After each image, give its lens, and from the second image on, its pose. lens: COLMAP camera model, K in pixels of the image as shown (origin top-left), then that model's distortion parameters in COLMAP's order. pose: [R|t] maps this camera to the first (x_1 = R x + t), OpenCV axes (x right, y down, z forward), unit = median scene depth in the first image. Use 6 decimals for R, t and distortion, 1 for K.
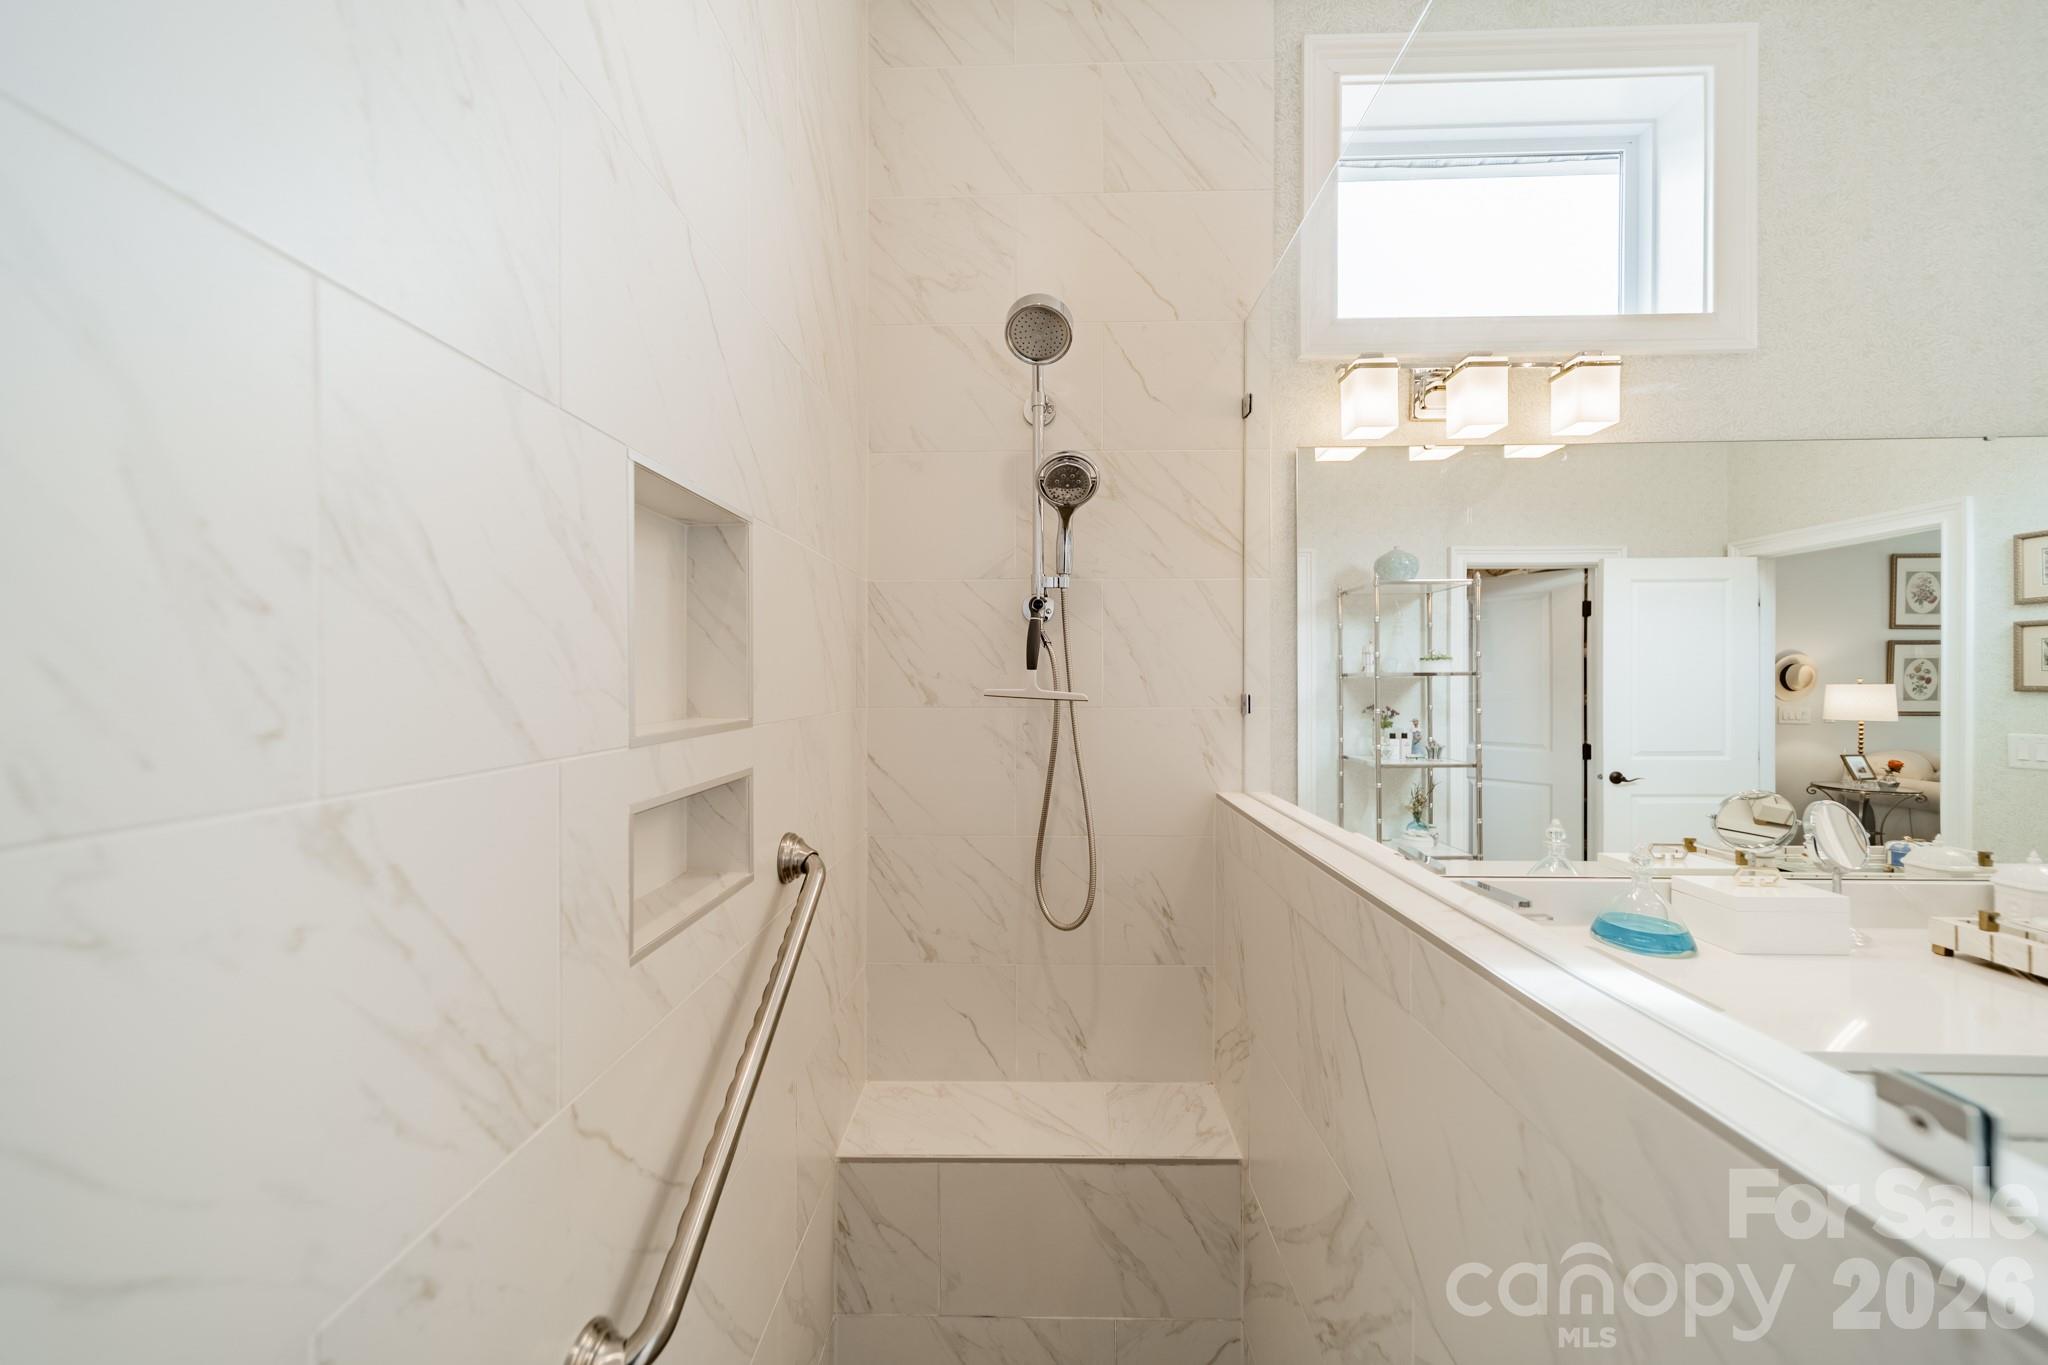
lens RADIAL K [[718.4, 0, 1025.4], [0, 718.4, 679.2], [0, 0, 1]] dist [0.005612, 0.000138]
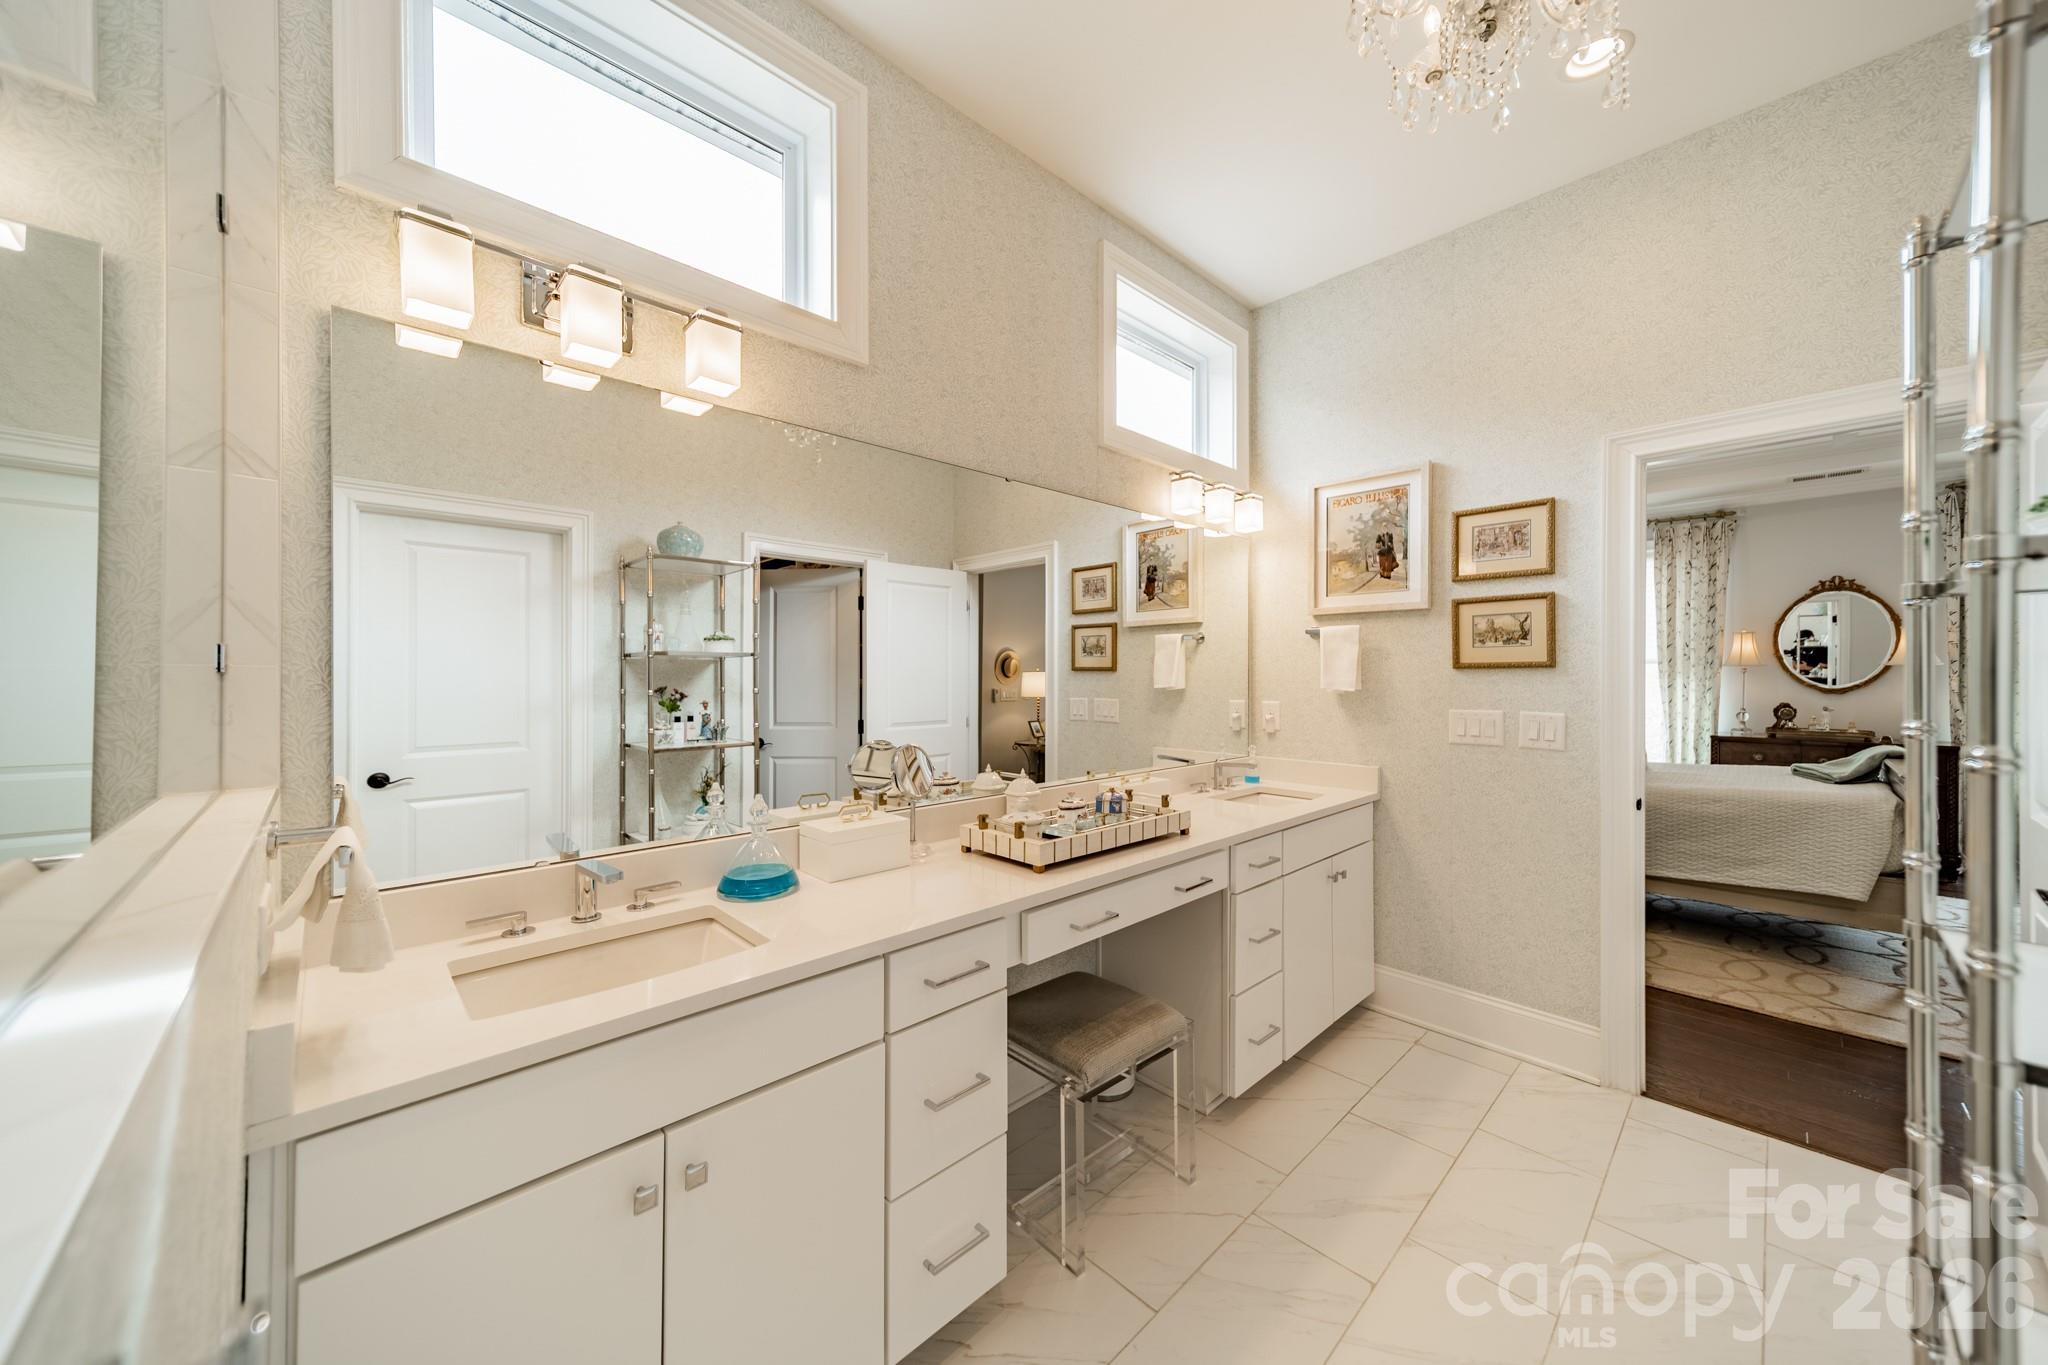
lens RADIAL K [[716.1, 0, 1032.5], [0, 716.1, 678.9], [0, 0, 1]] dist [0.006238, 0.000166]
pose [[0.703180, -0.001743, 0.711009, 0.167272], [0.000509, 0.999998, 0.001949, 0.023906], [-0.711011, -0.001009, 0.703180, -0.005255]]
